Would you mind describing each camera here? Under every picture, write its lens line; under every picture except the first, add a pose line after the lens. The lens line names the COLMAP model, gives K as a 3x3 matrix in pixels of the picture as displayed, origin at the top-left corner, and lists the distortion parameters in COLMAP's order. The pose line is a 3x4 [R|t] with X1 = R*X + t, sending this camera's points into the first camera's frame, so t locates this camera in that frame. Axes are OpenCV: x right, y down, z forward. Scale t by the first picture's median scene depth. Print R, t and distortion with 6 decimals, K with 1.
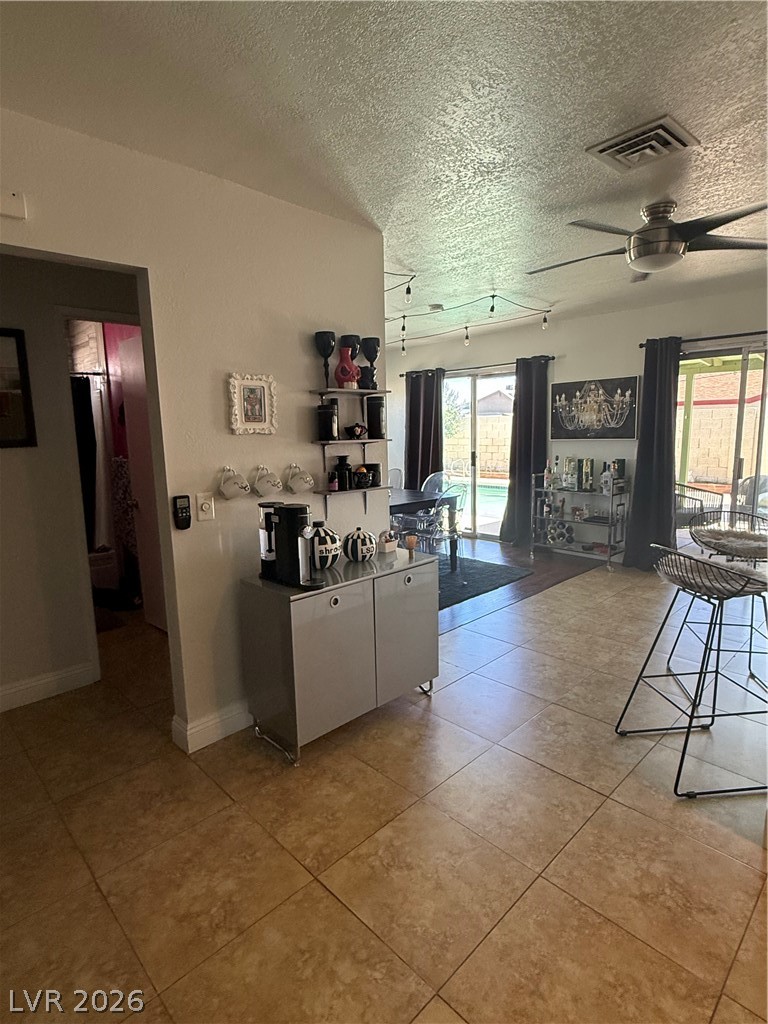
lens RADIAL K [[543.7, 0, 386.6], [0, 543.7, 506.6], [0, 0, 1]] dist [0.029642, -0.001117]
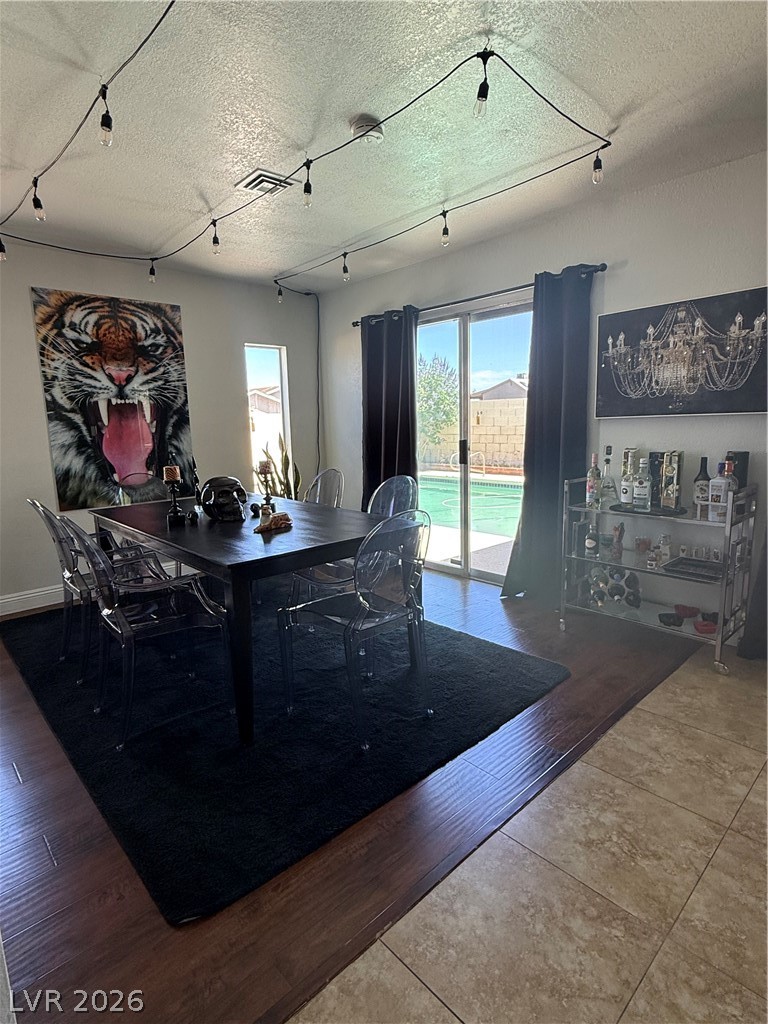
lens RADIAL K [[537.9, 0, 381.2], [0, 537.9, 513.4], [0, 0, 1]] dist [0.002136, -0.000794]
pose [[0.999516, -0.002801, -0.030984, 0.098688], [0.003676, 0.999594, 0.028245, -0.041426], [0.030892, -0.028345, 0.999121, 0.447412]]
